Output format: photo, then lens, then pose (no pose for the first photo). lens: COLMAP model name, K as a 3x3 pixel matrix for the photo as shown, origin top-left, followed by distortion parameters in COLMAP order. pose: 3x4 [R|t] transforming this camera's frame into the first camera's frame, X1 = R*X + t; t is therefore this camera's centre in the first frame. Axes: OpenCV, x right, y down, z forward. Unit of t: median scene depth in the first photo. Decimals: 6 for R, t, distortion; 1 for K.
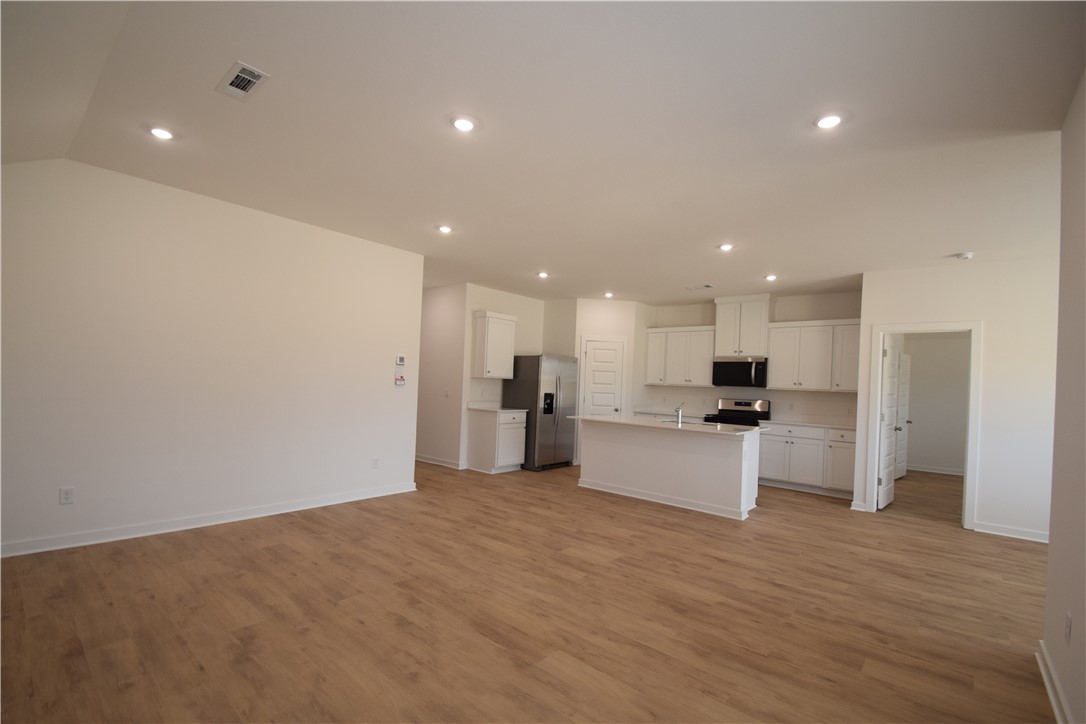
lens RADIAL K [[479.3, 0, 538.0], [0, 479.3, 382.4], [0, 0, 1]] dist [0.005056, -0.011857]
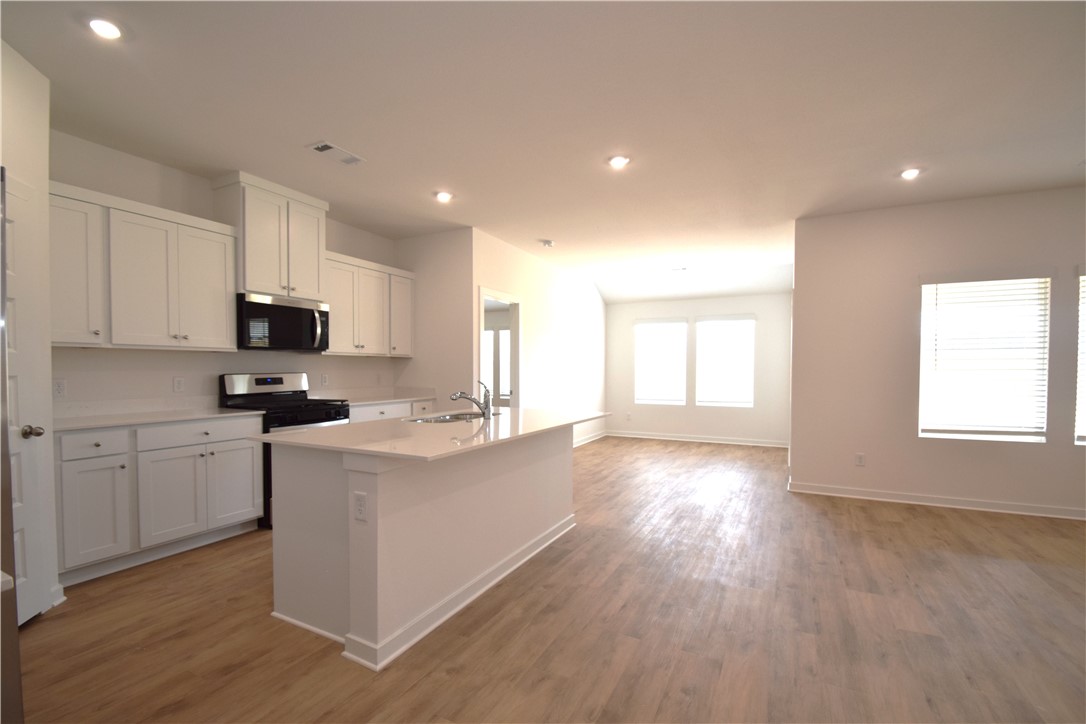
lens RADIAL K [[479.3, 0, 540.8], [0, 479.3, 377.1], [0, 0, 1]] dist [0.005056, -0.011857]
pose [[-0.233901, -0.059793, 0.970420, -0.273928], [-0.013451, 0.998211, 0.058263, 0.003868], [-0.972167, 0.000574, -0.234286, 1.131233]]
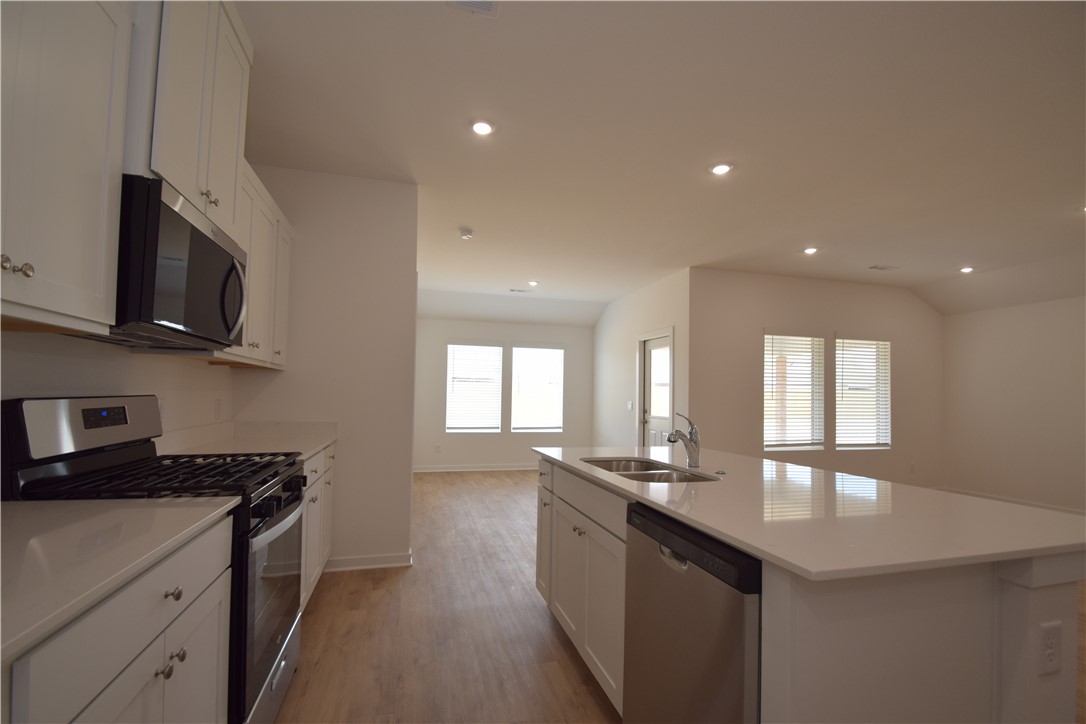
lens RADIAL K [[479.3, 0, 541.4], [0, 479.3, 375.0], [0, 0, 1]] dist [0.005056, -0.011857]
pose [[-0.831004, -0.032171, 0.555335, 0.191739], [-0.054069, 0.998270, -0.023080, 0.027875], [-0.553632, -0.049206, -0.831306, 1.476410]]
